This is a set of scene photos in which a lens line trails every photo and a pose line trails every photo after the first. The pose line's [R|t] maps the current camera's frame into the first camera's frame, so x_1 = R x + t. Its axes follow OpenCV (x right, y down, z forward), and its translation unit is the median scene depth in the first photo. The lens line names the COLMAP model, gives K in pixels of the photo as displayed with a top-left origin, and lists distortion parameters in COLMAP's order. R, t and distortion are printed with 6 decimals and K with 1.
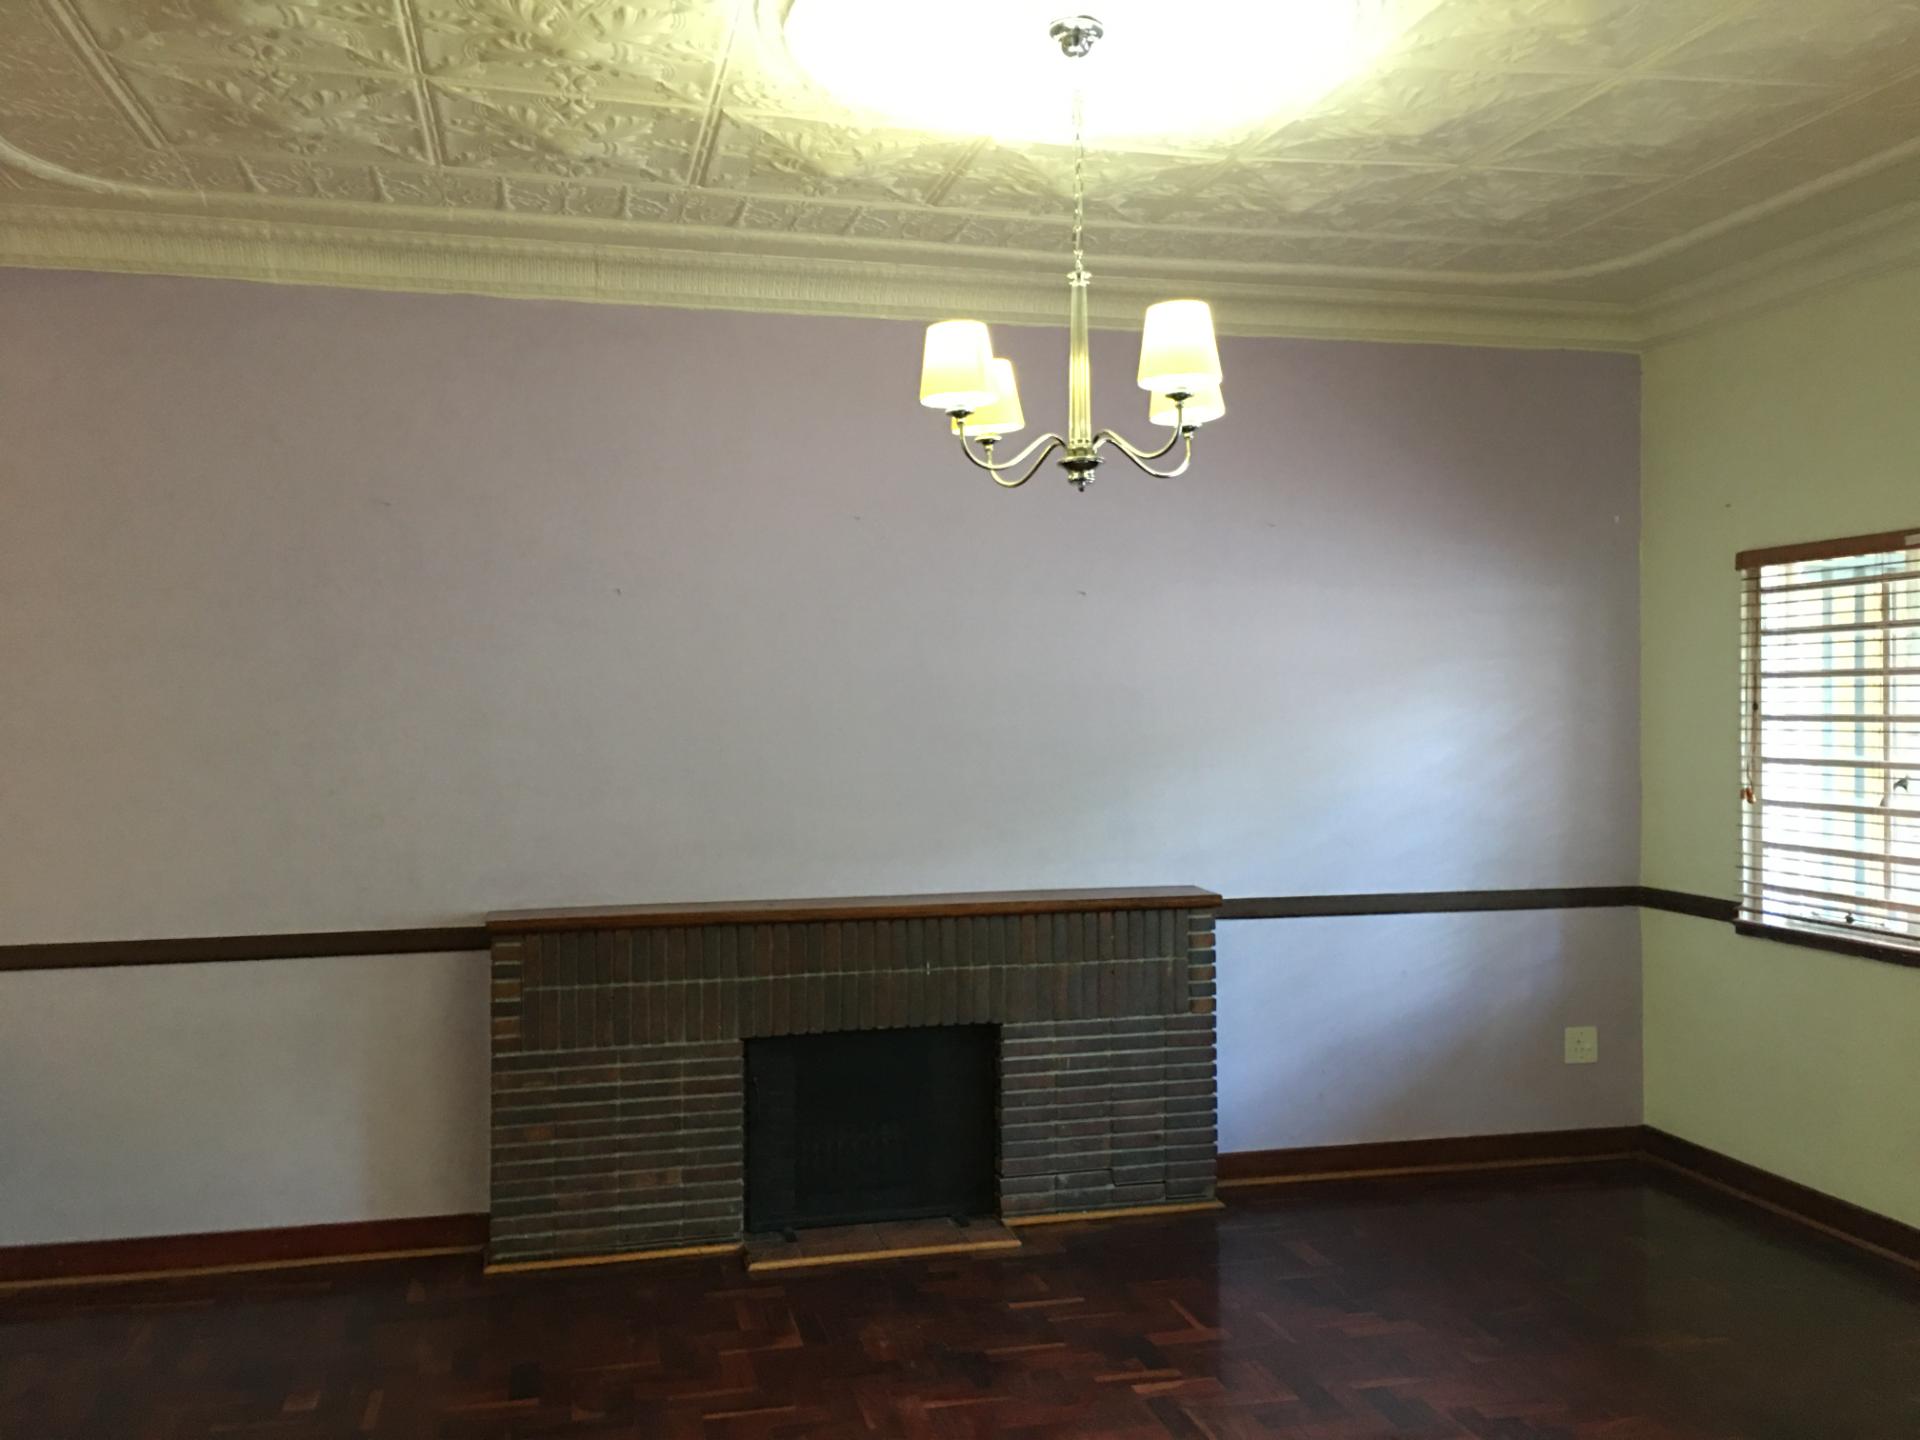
lens RADIAL K [[1612.3, 0, 955.6], [0, 1612.3, 699.0], [0, 0, 1]] dist [0.062616, -0.078199]
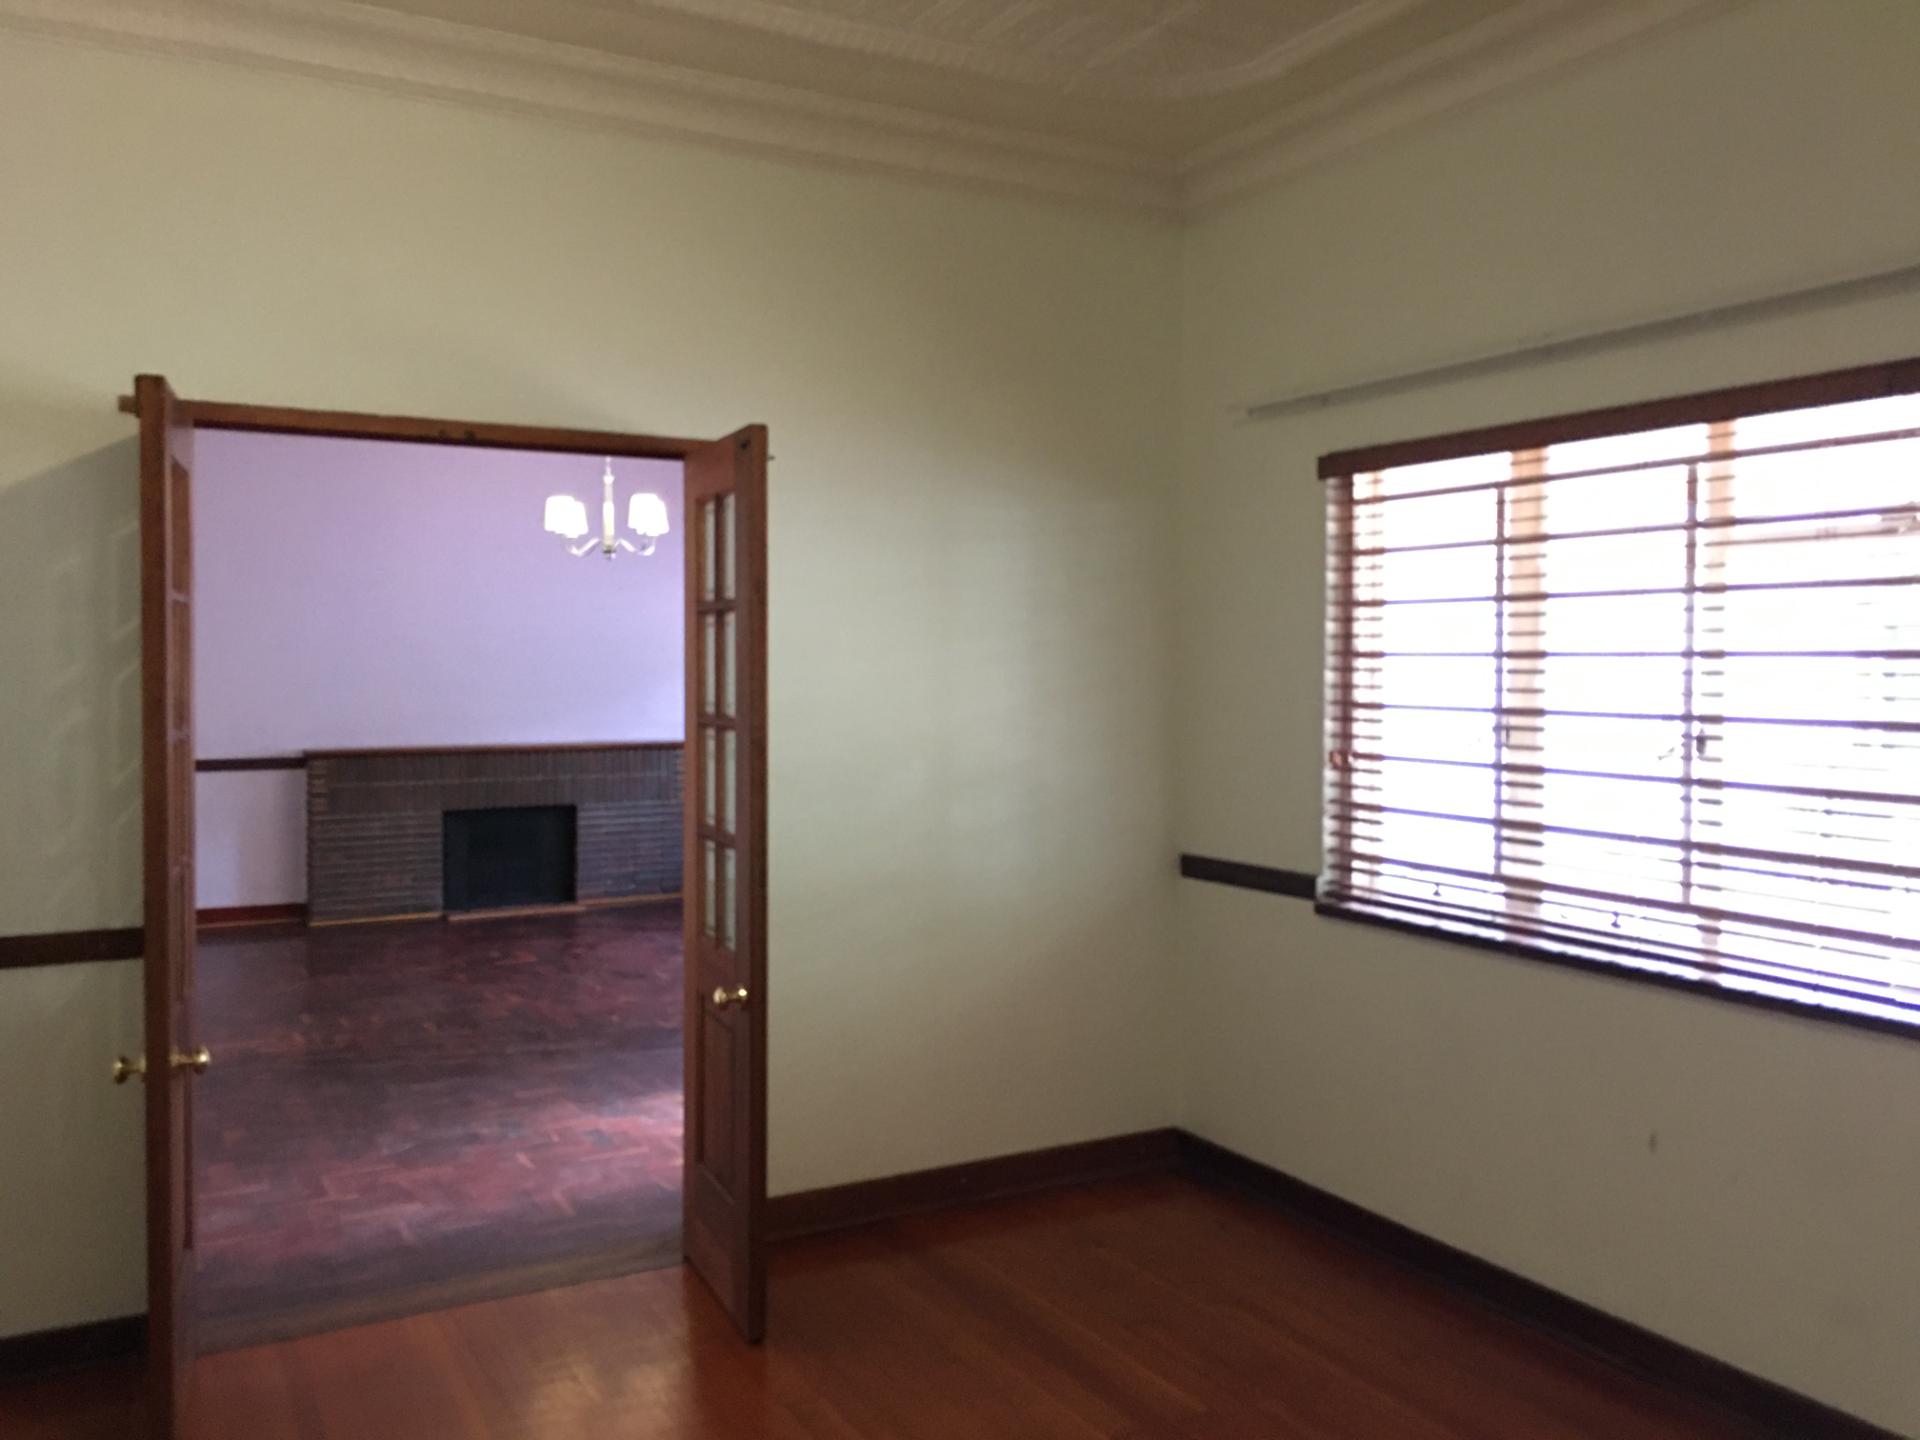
lens RADIAL K [[1612.3, 0, 955.6], [0, 1612.3, 699.0], [0, 0, 1]] dist [0.062616, -0.078199]
pose [[0.966543, 0.001444, 0.256499, -0.032912], [-0.008491, 0.999616, 0.026370, 0.014310], [-0.256362, -0.027666, 0.966185, -1.060287]]
